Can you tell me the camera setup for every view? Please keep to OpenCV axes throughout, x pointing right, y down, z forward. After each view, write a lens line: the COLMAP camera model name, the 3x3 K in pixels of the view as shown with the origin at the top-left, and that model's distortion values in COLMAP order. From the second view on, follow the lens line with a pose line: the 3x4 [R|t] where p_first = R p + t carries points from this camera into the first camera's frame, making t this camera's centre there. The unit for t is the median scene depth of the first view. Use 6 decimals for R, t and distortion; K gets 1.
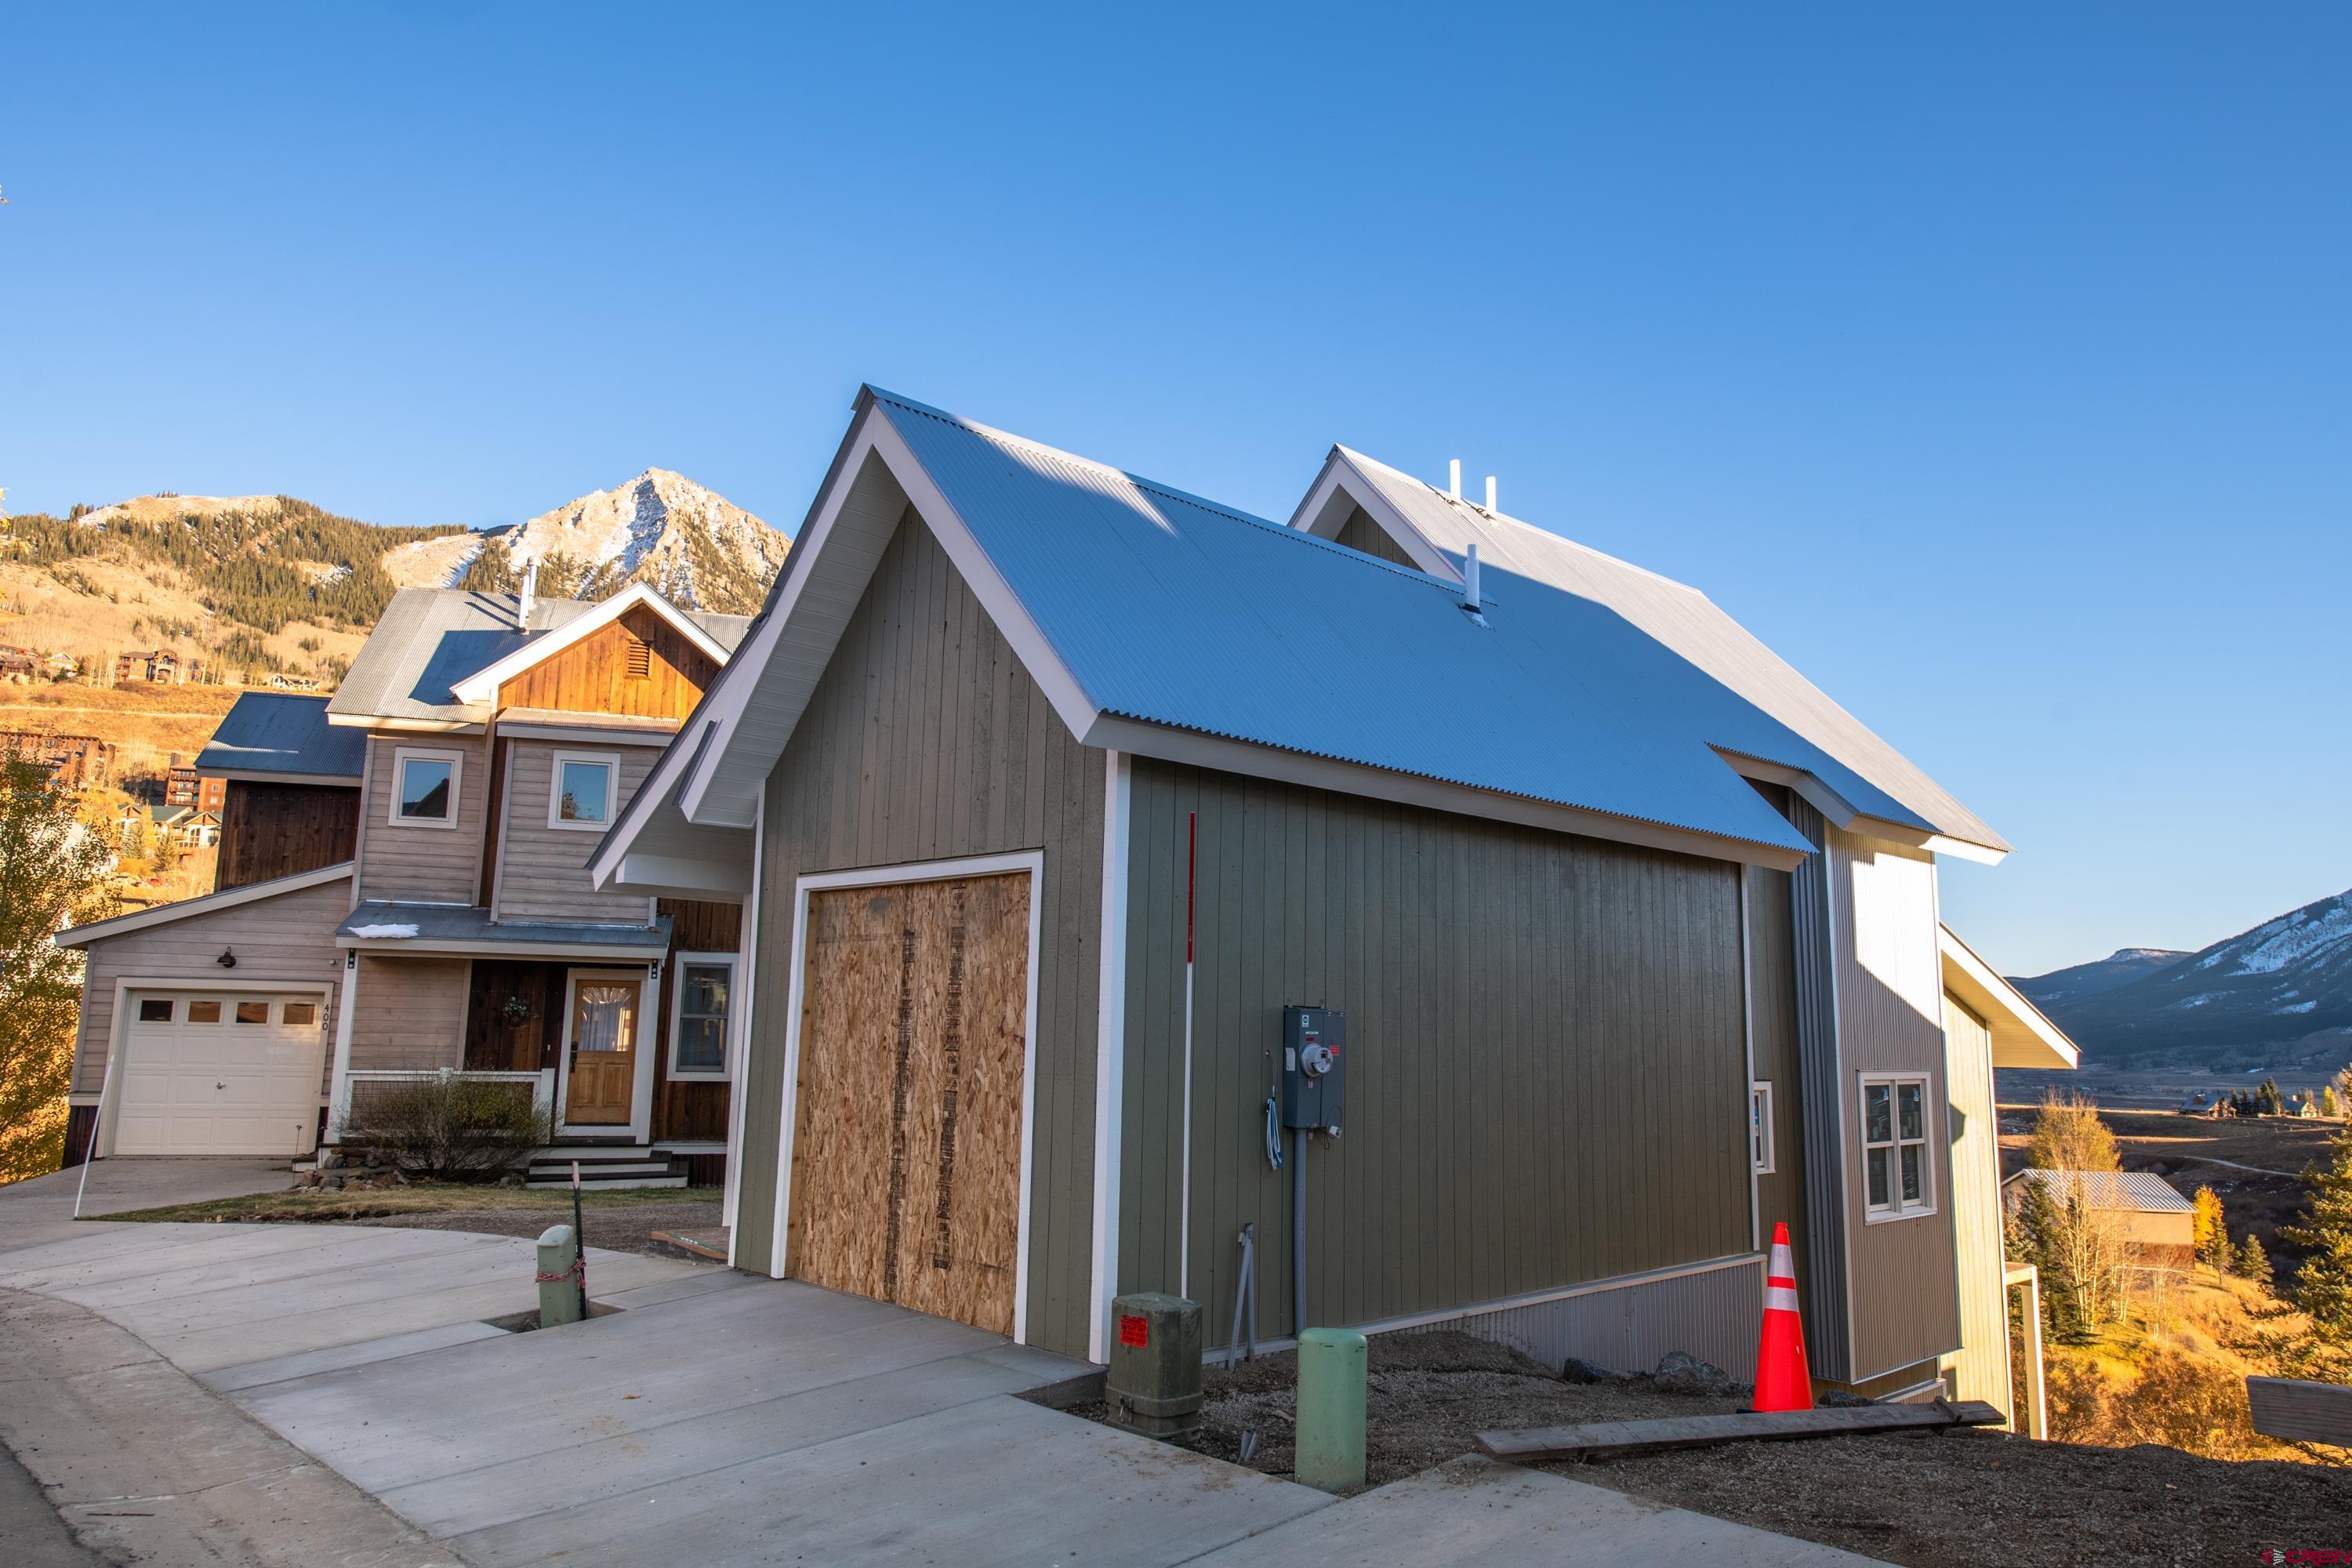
lens RADIAL K [[1551.5, 0, 1176.0], [0, 1551.5, 784.0], [0, 0, 1]] dist [0.000773, 0.004120]
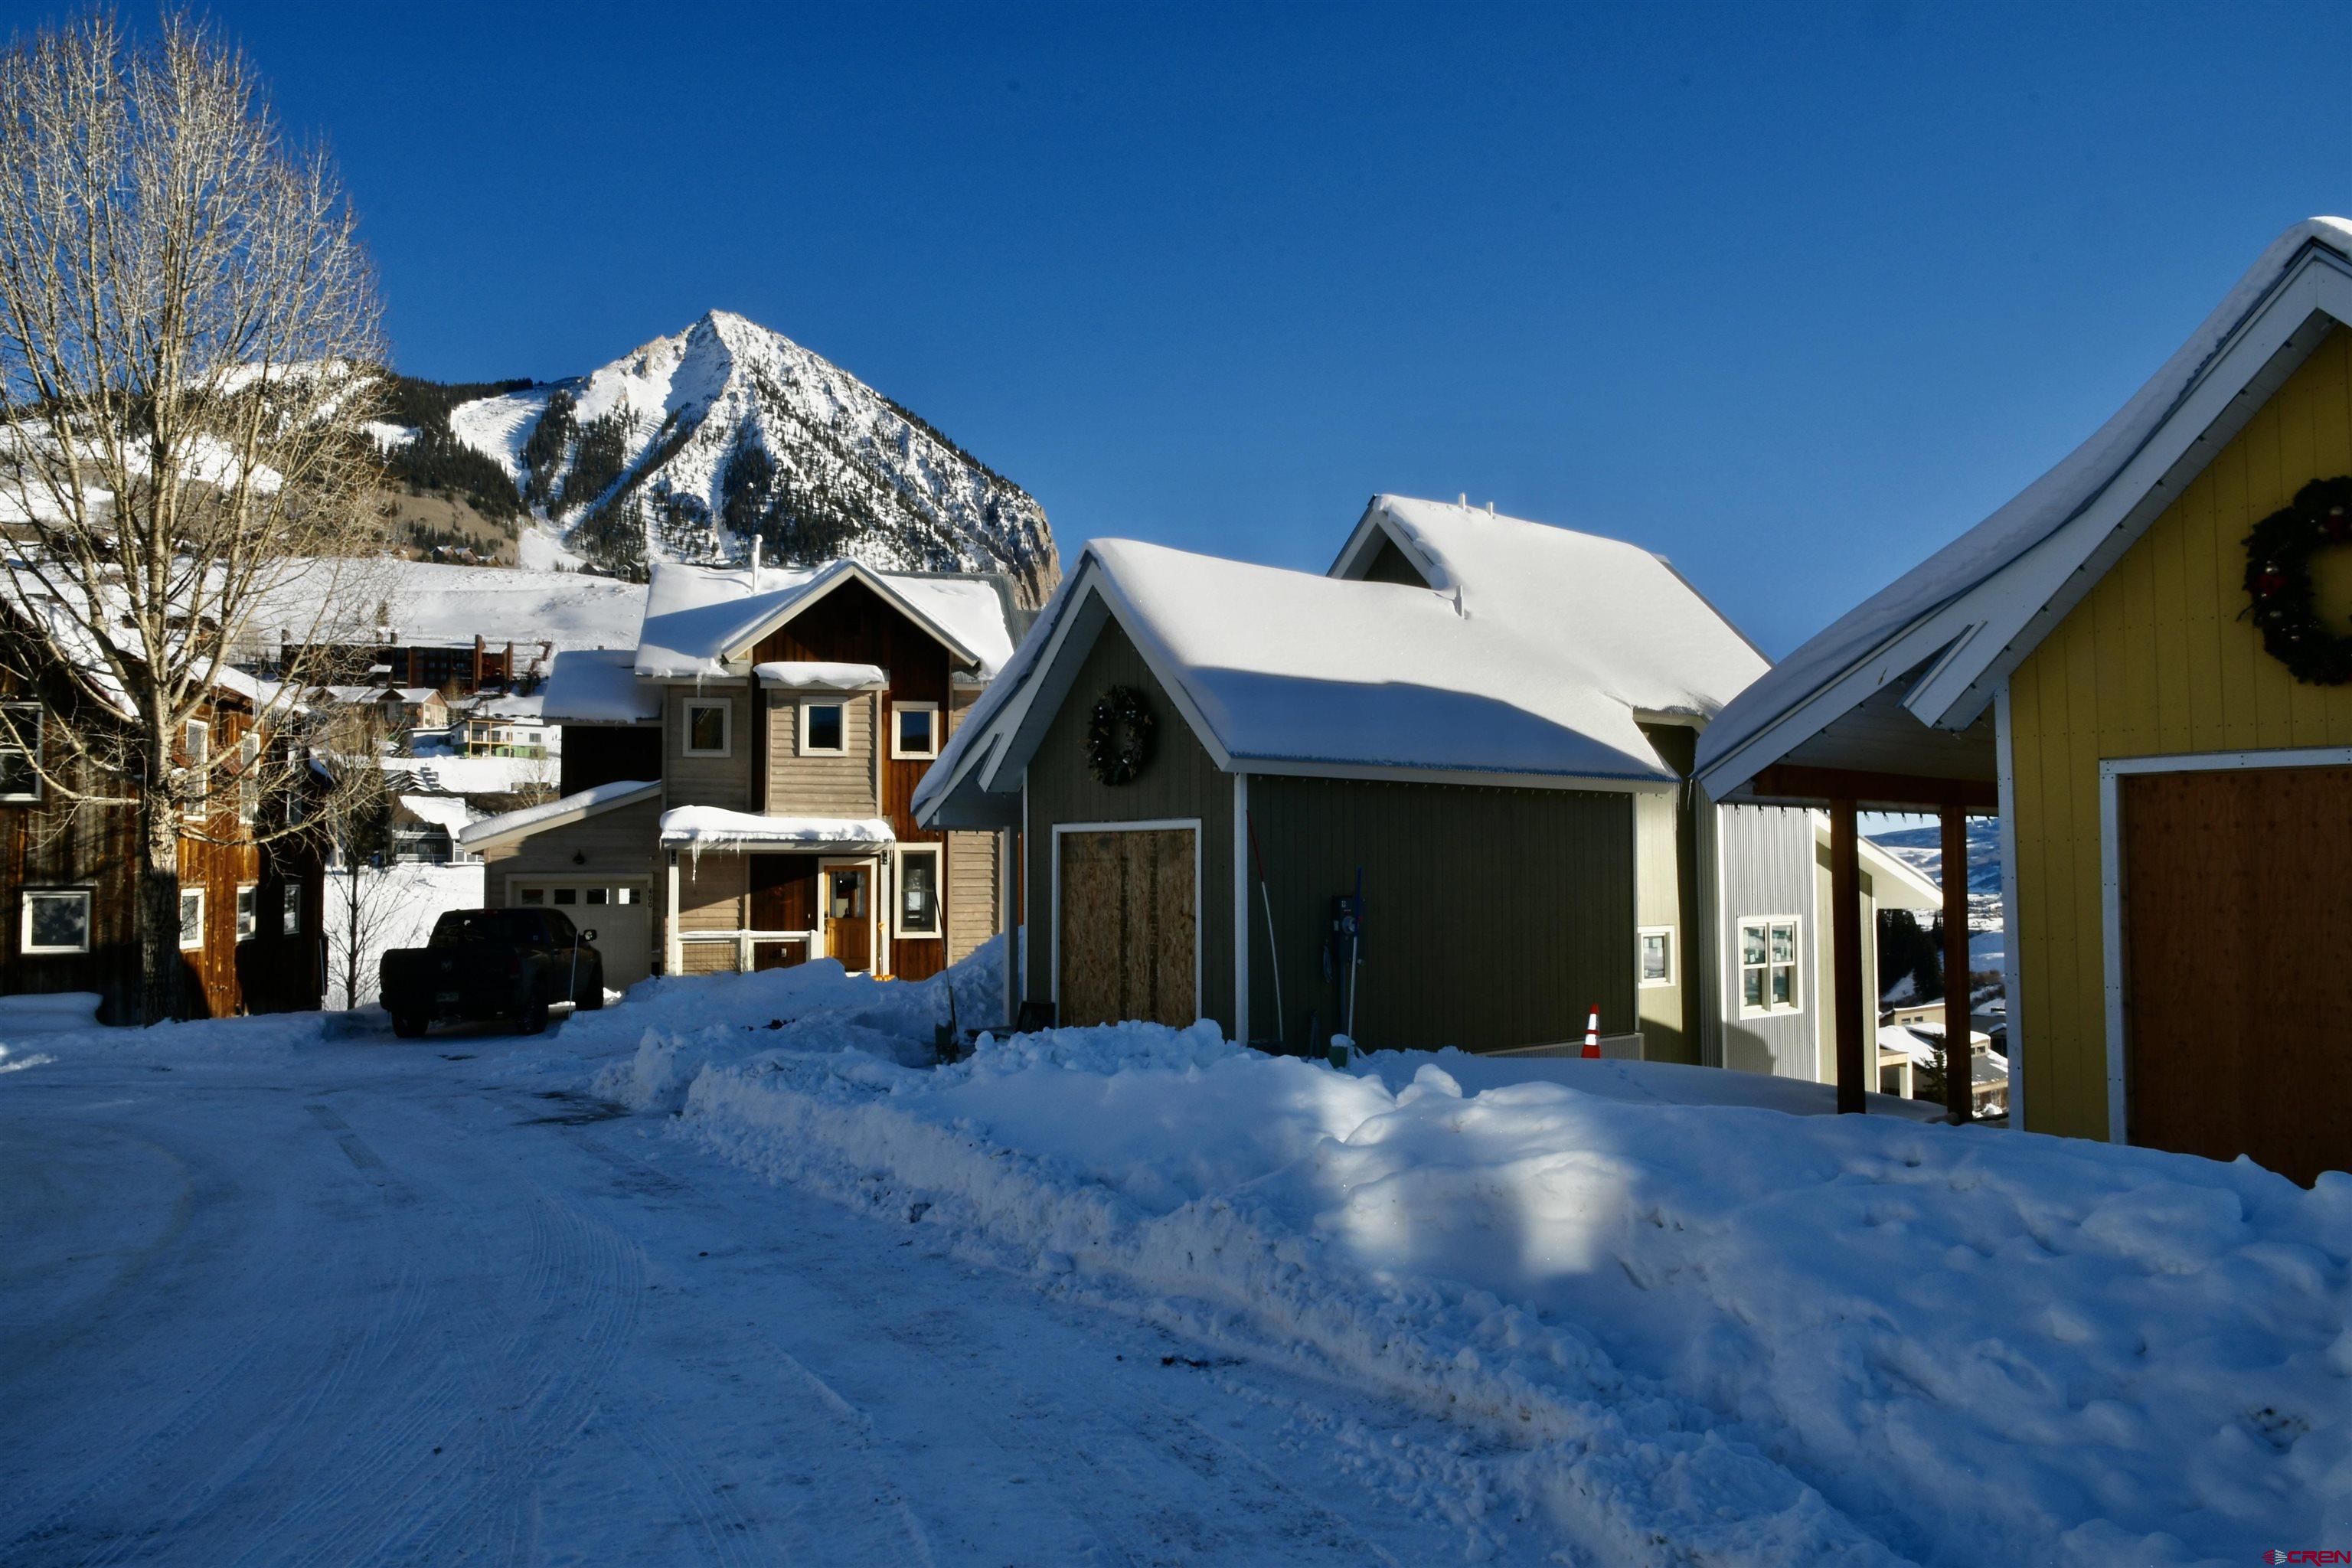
lens RADIAL K [[1607.0, 0, 1176.0], [0, 1607.0, 784.0], [0, 0, 1]] dist [0.013905, -0.029308]
pose [[0.998003, -0.026132, -0.057499, -0.003224], [0.031826, 0.994432, 0.100462, -0.179067], [0.054554, -0.102091, 0.993278, -0.856676]]
